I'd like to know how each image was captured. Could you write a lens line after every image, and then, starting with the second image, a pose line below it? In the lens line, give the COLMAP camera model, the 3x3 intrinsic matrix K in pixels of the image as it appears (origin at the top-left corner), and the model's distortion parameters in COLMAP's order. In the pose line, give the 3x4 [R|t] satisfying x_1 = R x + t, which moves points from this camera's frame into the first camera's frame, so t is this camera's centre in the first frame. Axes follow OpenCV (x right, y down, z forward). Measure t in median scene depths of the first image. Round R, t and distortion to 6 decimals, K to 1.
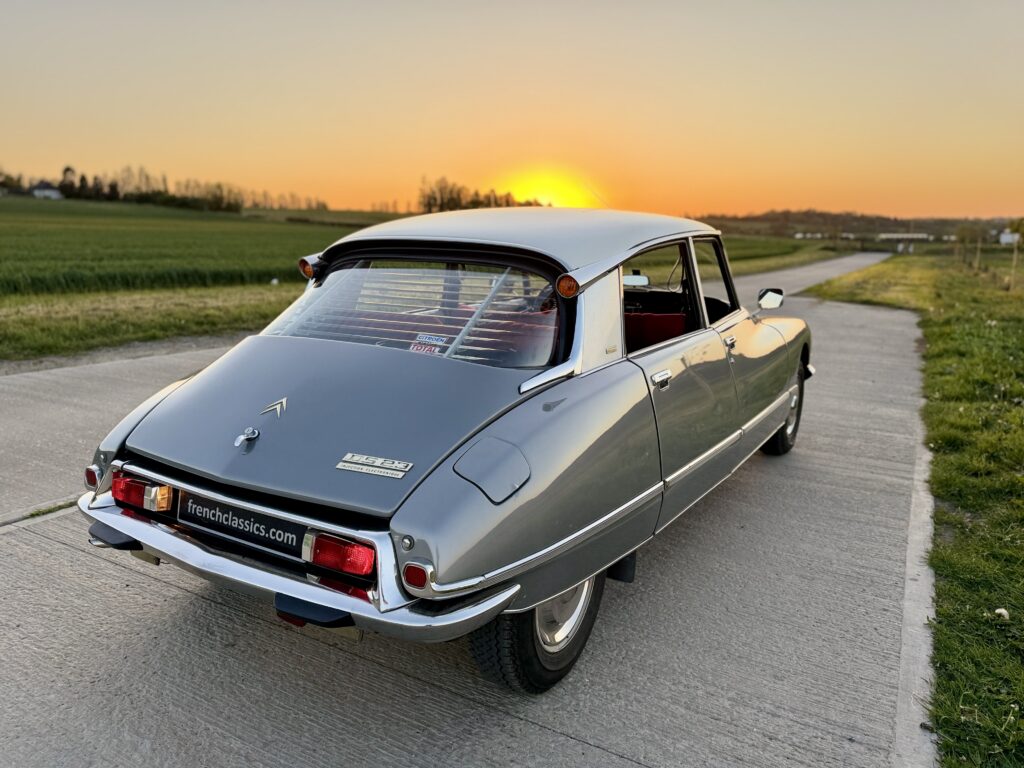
lens RADIAL K [[720.5, 0, 513.6], [0, 720.5, 402.6], [0, 0, 1]] dist [0.000846, -0.003694]
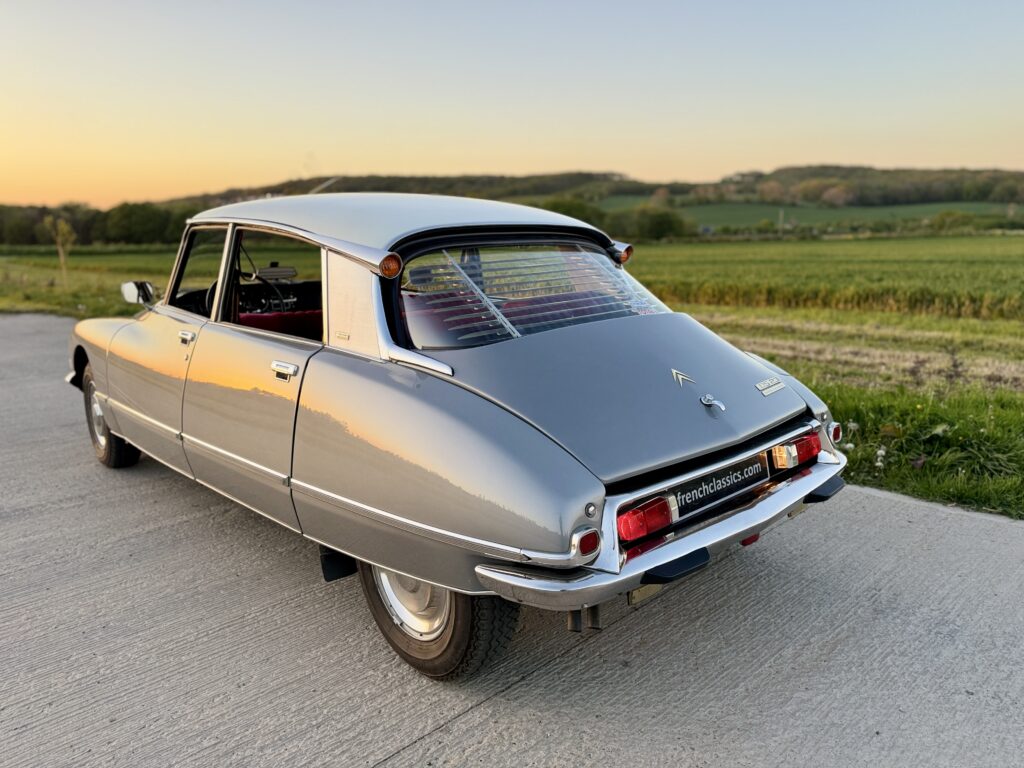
lens RADIAL K [[720.5, 0, 513.6], [0, 720.5, 402.6], [0, 0, 1]] dist [0.000846, -0.003694]
pose [[0.298505, -0.229043, 0.926517, -1.390398], [0.247278, 0.956188, 0.156709, -0.184262], [-0.921818, 0.182329, 0.342064, 0.871689]]
